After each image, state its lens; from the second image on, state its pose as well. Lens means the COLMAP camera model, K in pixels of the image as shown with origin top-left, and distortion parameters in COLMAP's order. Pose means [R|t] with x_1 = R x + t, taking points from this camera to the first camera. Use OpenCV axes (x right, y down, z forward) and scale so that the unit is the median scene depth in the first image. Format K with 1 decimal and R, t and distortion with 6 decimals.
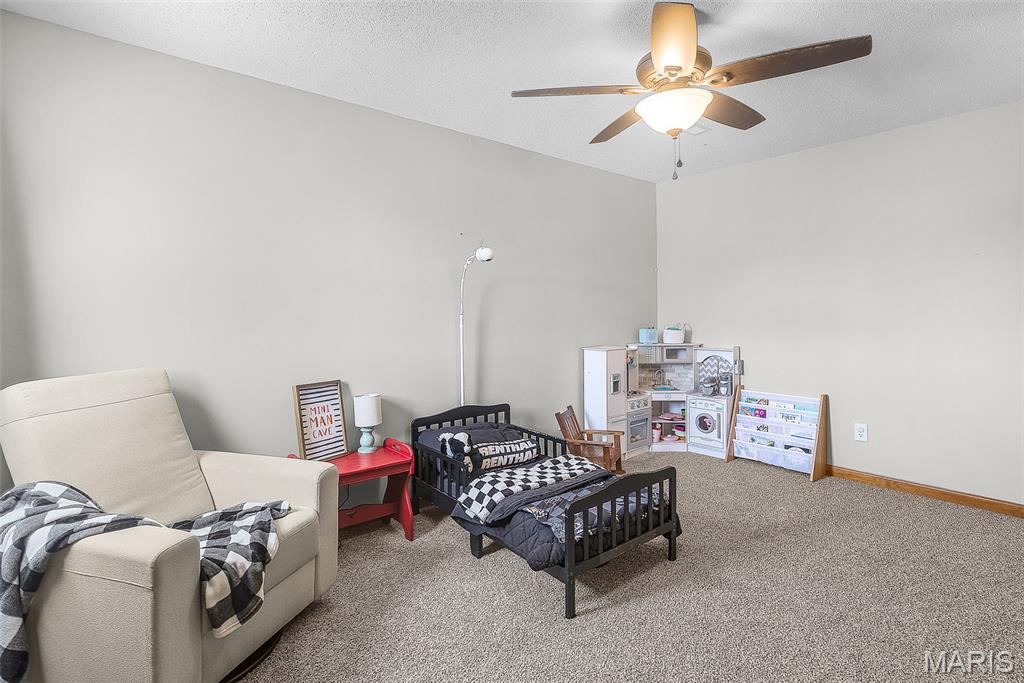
lens RADIAL K [[486.4, 0, 514.9], [0, 486.4, 316.4], [0, 0, 1]] dist [0.000015, -0.000043]
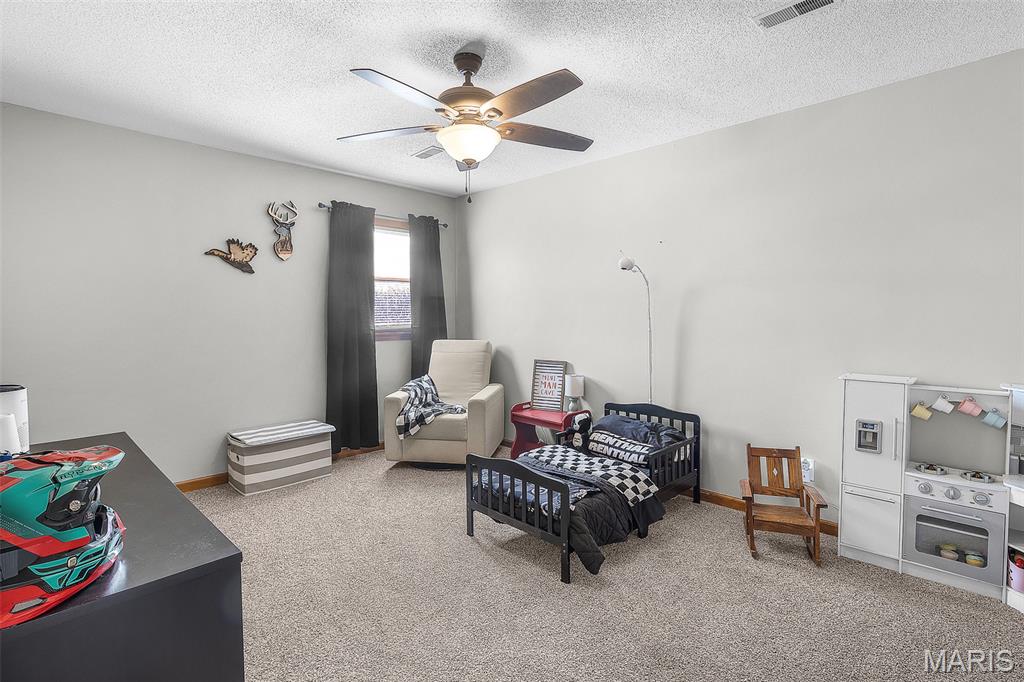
lens RADIAL K [[486.4, 0, 514.9], [0, 486.4, 315.9], [0, 0, 1]] dist [0.000015, -0.000043]
pose [[0.117704, 0.017310, -0.992898, 1.038412], [-0.008431, 0.999829, 0.016431, -0.029103], [0.993013, 0.006437, 0.117830, 0.645415]]
